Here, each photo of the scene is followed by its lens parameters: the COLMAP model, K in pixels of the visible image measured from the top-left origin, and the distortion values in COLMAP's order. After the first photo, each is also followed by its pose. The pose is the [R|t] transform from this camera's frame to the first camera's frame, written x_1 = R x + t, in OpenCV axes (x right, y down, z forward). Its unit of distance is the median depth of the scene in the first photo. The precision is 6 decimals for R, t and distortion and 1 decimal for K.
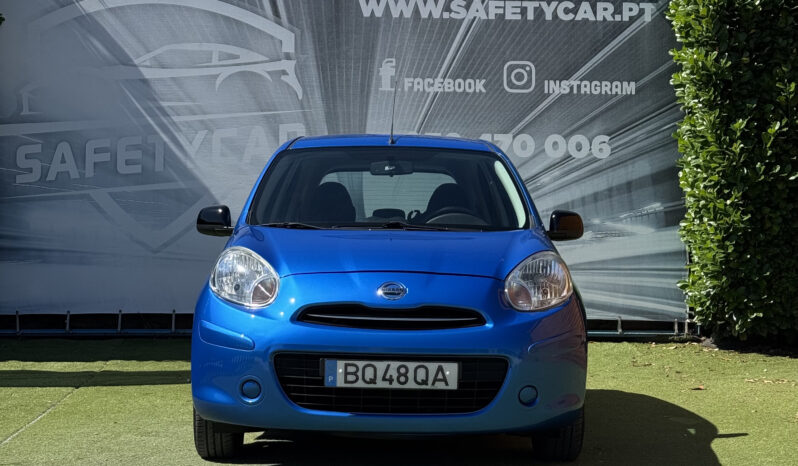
lens RADIAL K [[1476.8, 0, 391.9], [0, 1476.8, 231.0], [0, 0, 1]] dist [0.153855, 0.081835]
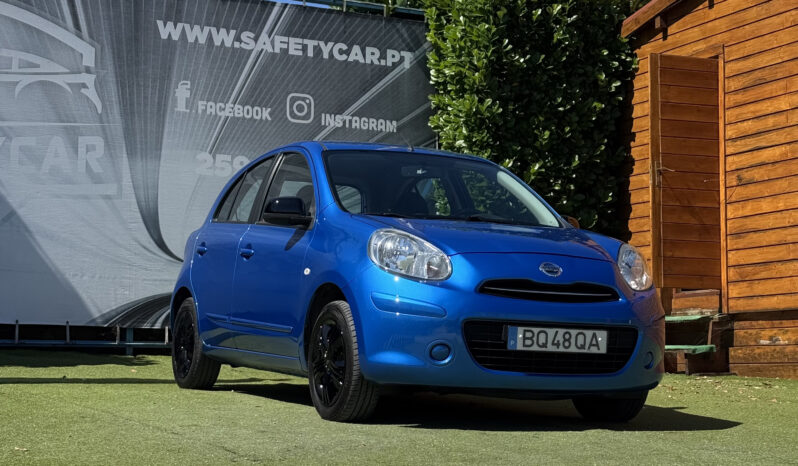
lens RADIAL K [[1479.3, 0, 399.0], [0, 1479.3, 233.0], [0, 0, 1]] dist [0.144585, 0.160566]
pose [[0.912773, 0.040308, 0.406475, -0.284019], [-0.024553, 0.998734, -0.043903, 0.032138], [-0.407730, 0.030093, 0.912607, -0.009543]]
